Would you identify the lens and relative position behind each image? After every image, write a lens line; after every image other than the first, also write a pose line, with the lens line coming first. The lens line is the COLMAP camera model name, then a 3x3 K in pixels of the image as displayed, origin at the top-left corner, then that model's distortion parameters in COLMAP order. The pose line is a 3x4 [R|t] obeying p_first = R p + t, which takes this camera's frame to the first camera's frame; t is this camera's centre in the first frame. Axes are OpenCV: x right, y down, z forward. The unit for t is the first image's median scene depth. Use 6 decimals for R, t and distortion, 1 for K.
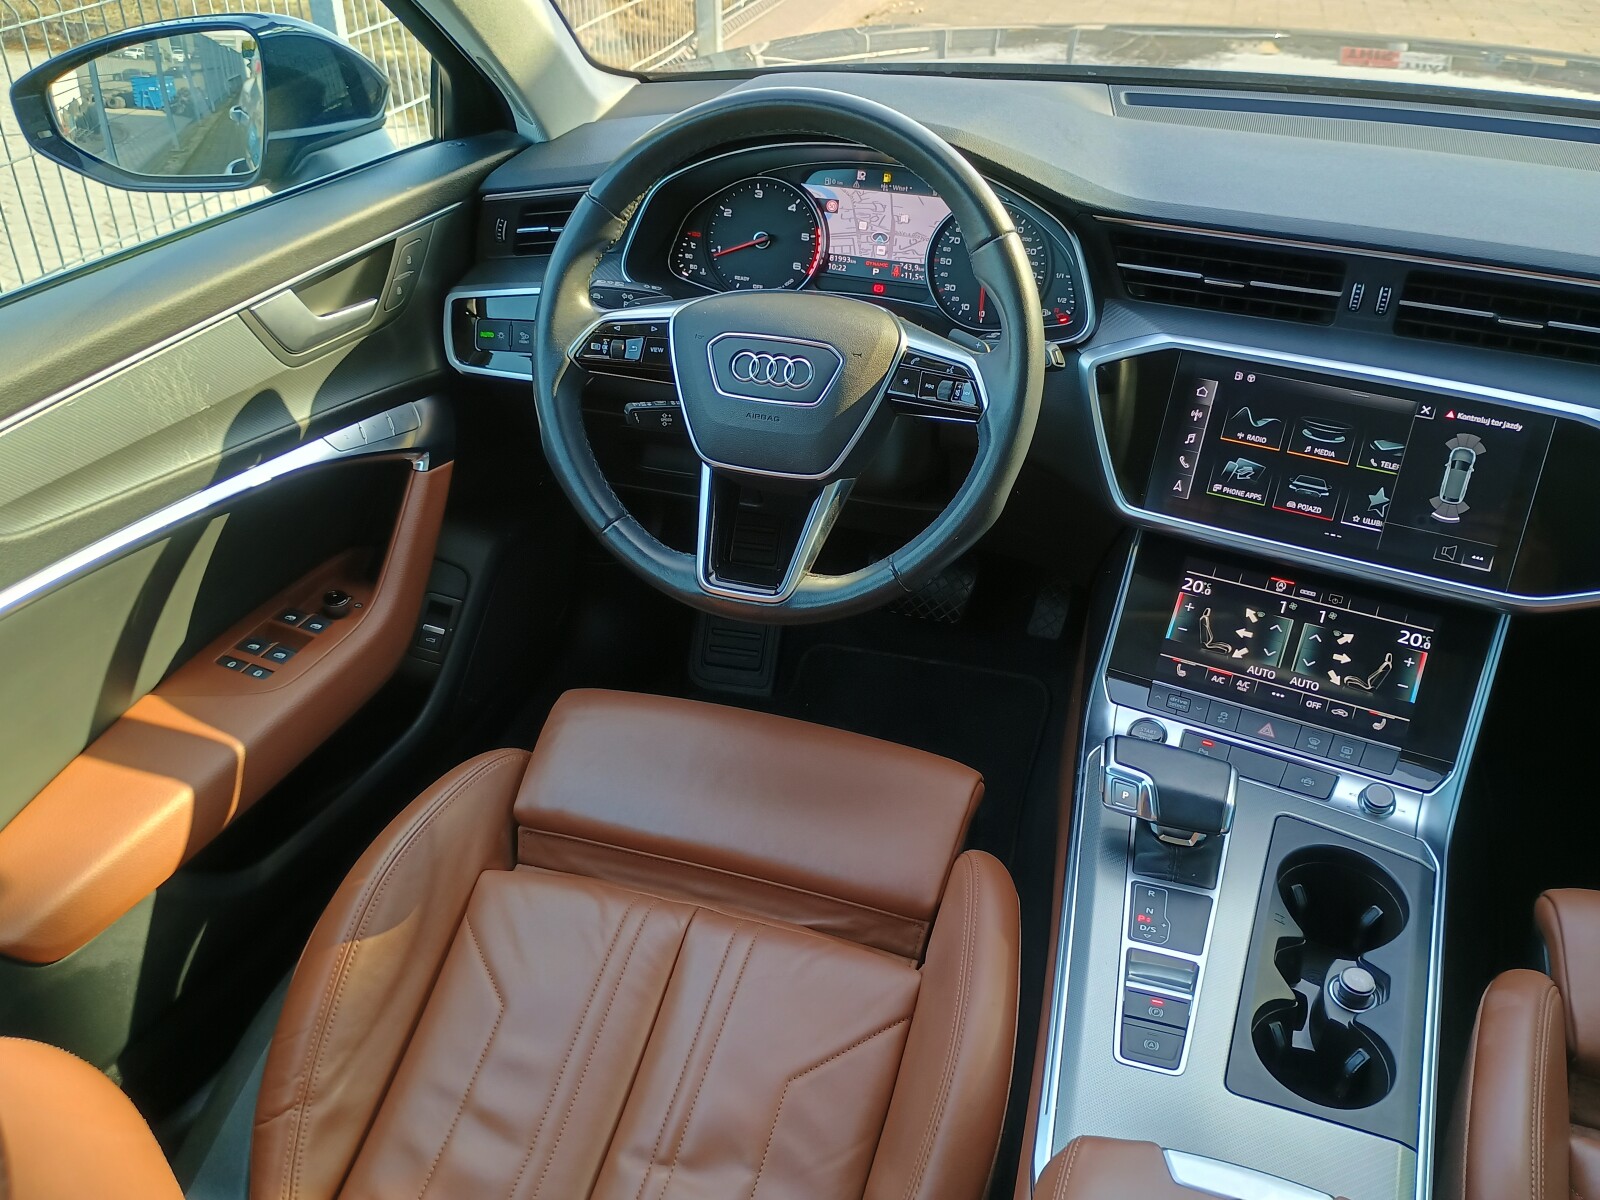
lens RADIAL K [[1375.5, 0, 815.5], [0, 1375.5, 587.5], [0, 0, 1]] dist [0.052524, -0.067836]
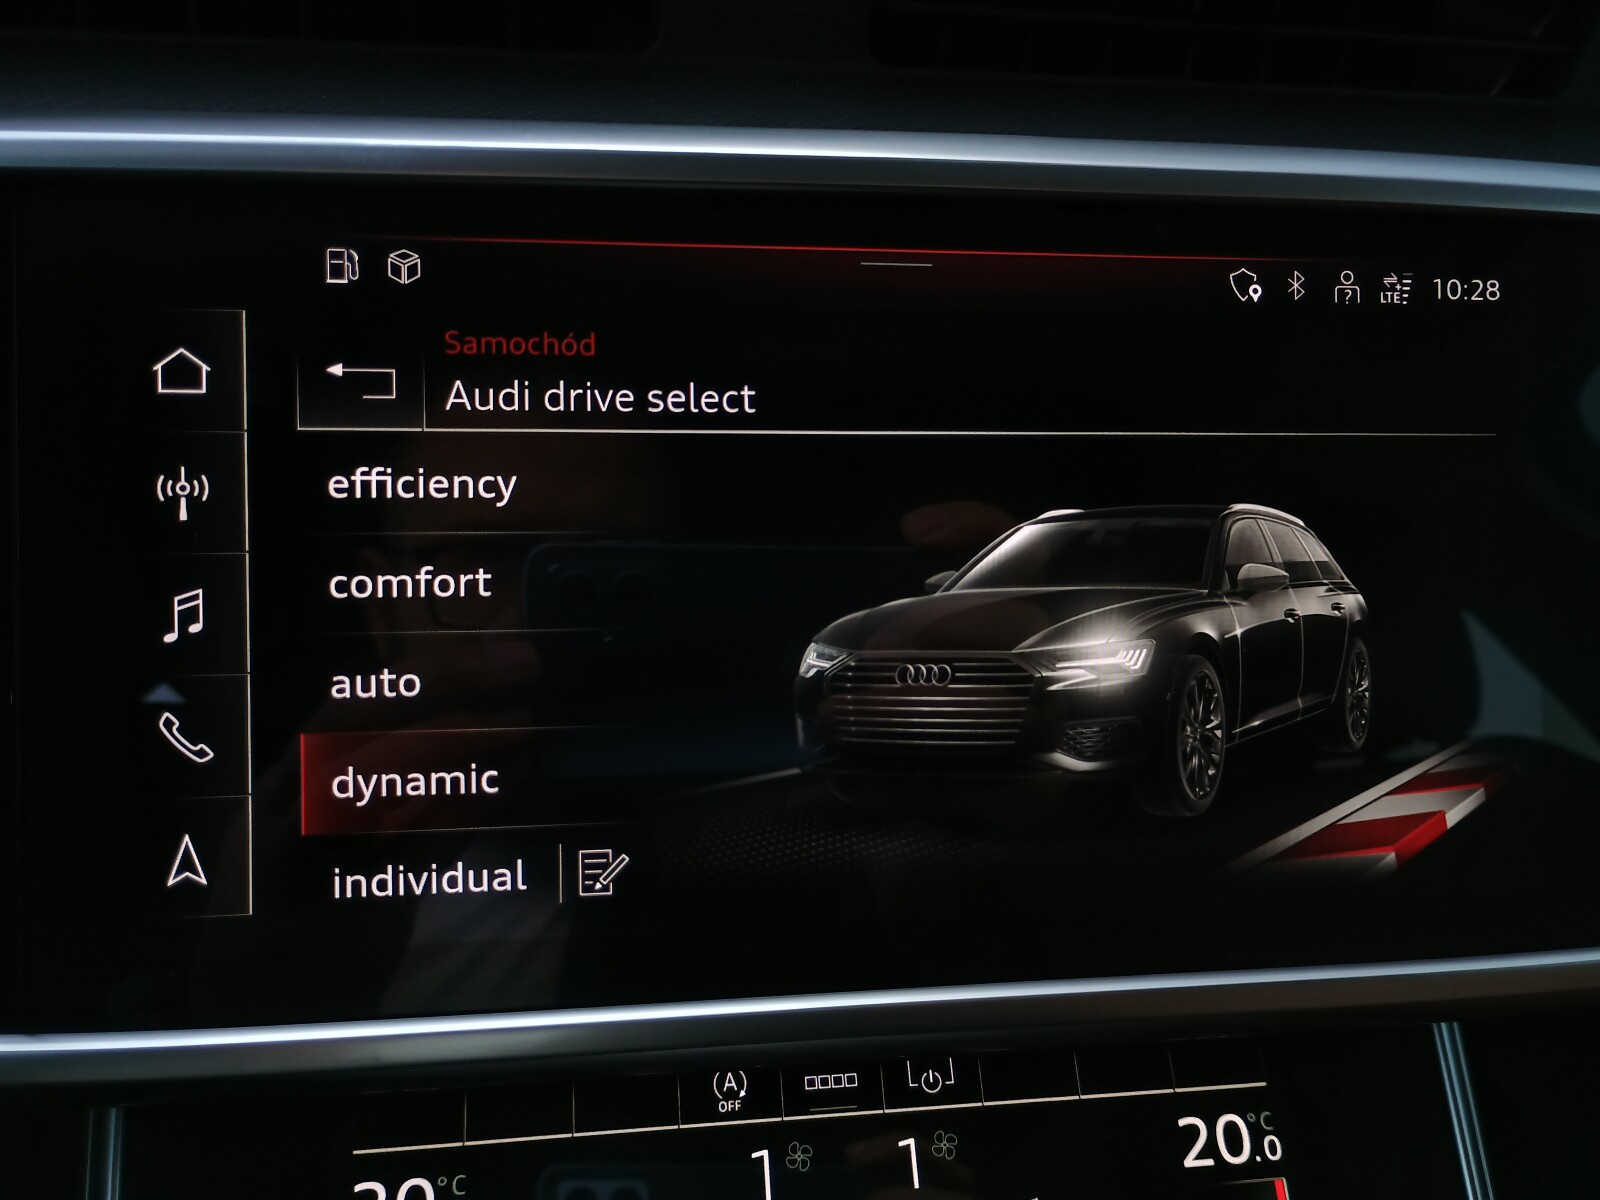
lens RADIAL K [[1413.8, 0, 792.5], [0, 1413.8, 602.8], [0, 0, 1]] dist [0.038171, -0.013483]
pose [[0.815984, -0.226288, 0.531943, 0.237694], [0.265036, 0.964232, 0.003625, -0.088507], [-0.513737, 0.138027, 0.846772, 0.794780]]
